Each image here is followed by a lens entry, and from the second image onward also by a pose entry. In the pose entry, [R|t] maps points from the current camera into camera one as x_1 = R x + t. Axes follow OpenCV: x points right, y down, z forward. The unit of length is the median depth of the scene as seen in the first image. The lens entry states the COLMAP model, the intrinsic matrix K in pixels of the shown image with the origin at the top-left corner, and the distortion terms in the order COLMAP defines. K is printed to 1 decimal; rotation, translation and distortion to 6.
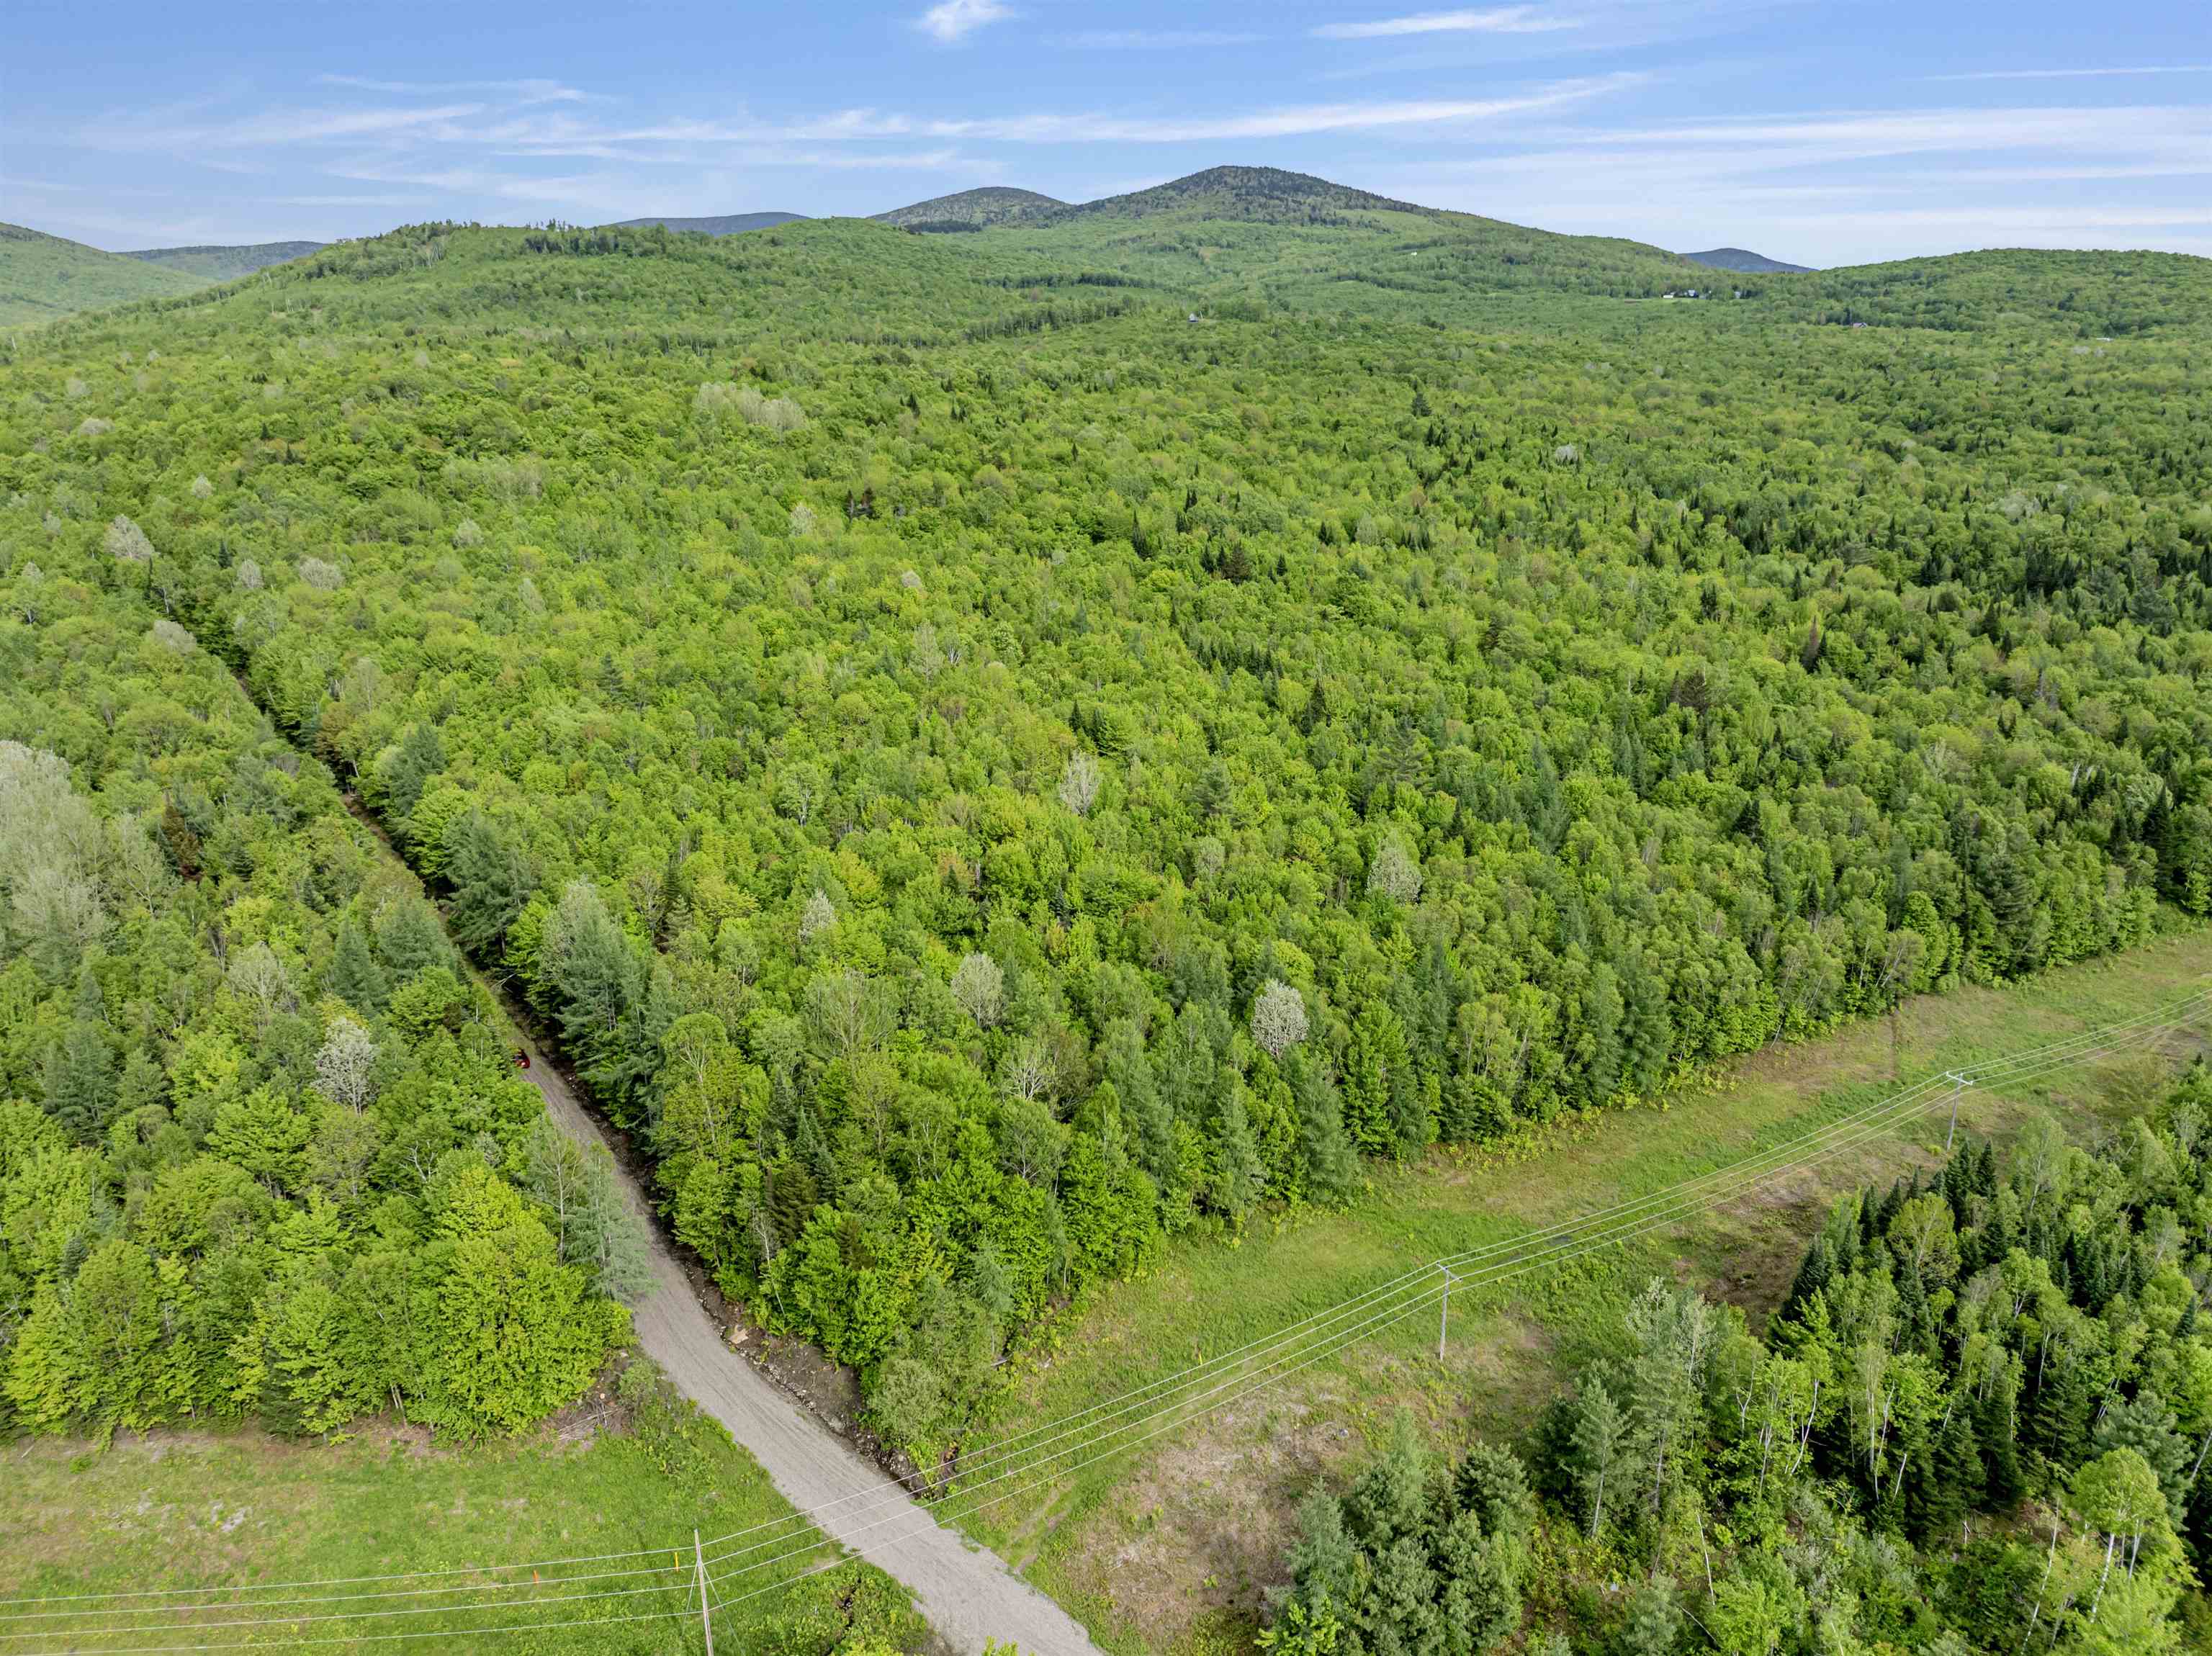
lens RADIAL K [[1556.8, 0, 1114.9], [0, 1556.8, 823.1], [0, 0, 1]] dist [-0.060210, 0.034234]
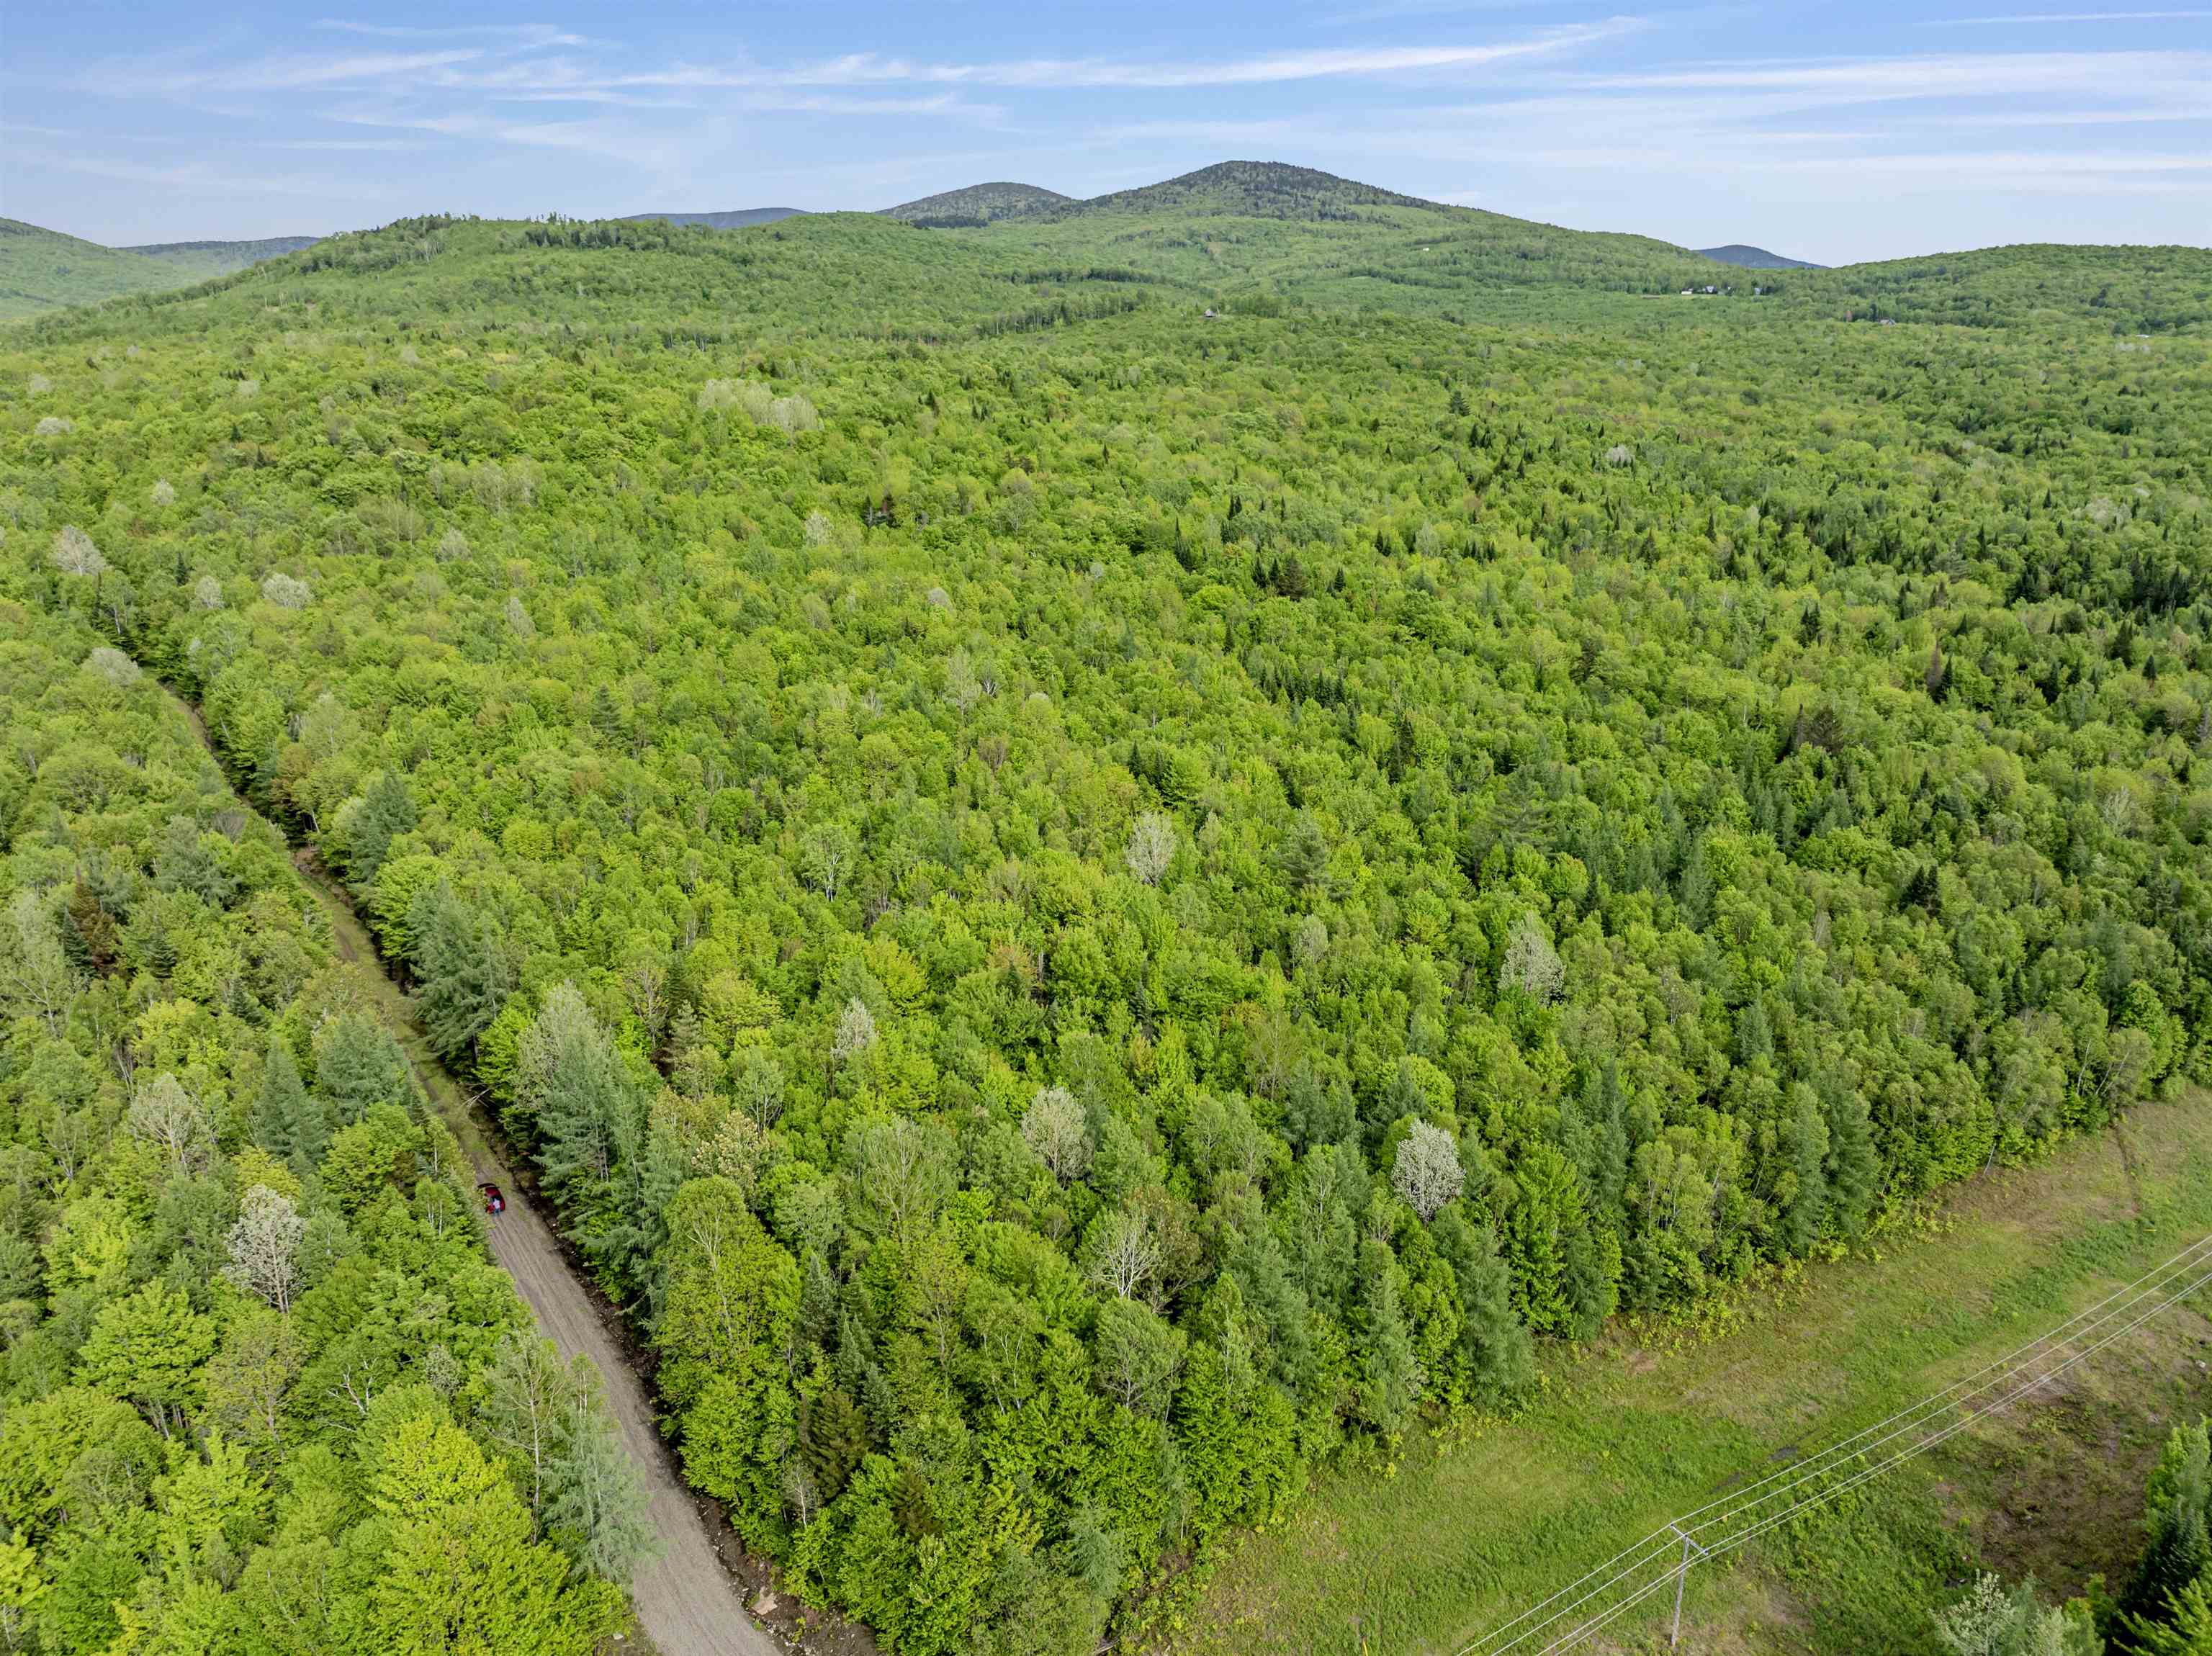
lens RADIAL K [[1556.8, 0, 1112.8], [0, 1556.8, 824.6], [0, 0, 1]] dist [-0.060210, 0.034234]
pose [[0.999995, 0.001381, -0.002734, -0.036561], [-0.001373, 0.999995, 0.002686, -0.035687], [0.002738, -0.002682, 0.999993, 0.124767]]
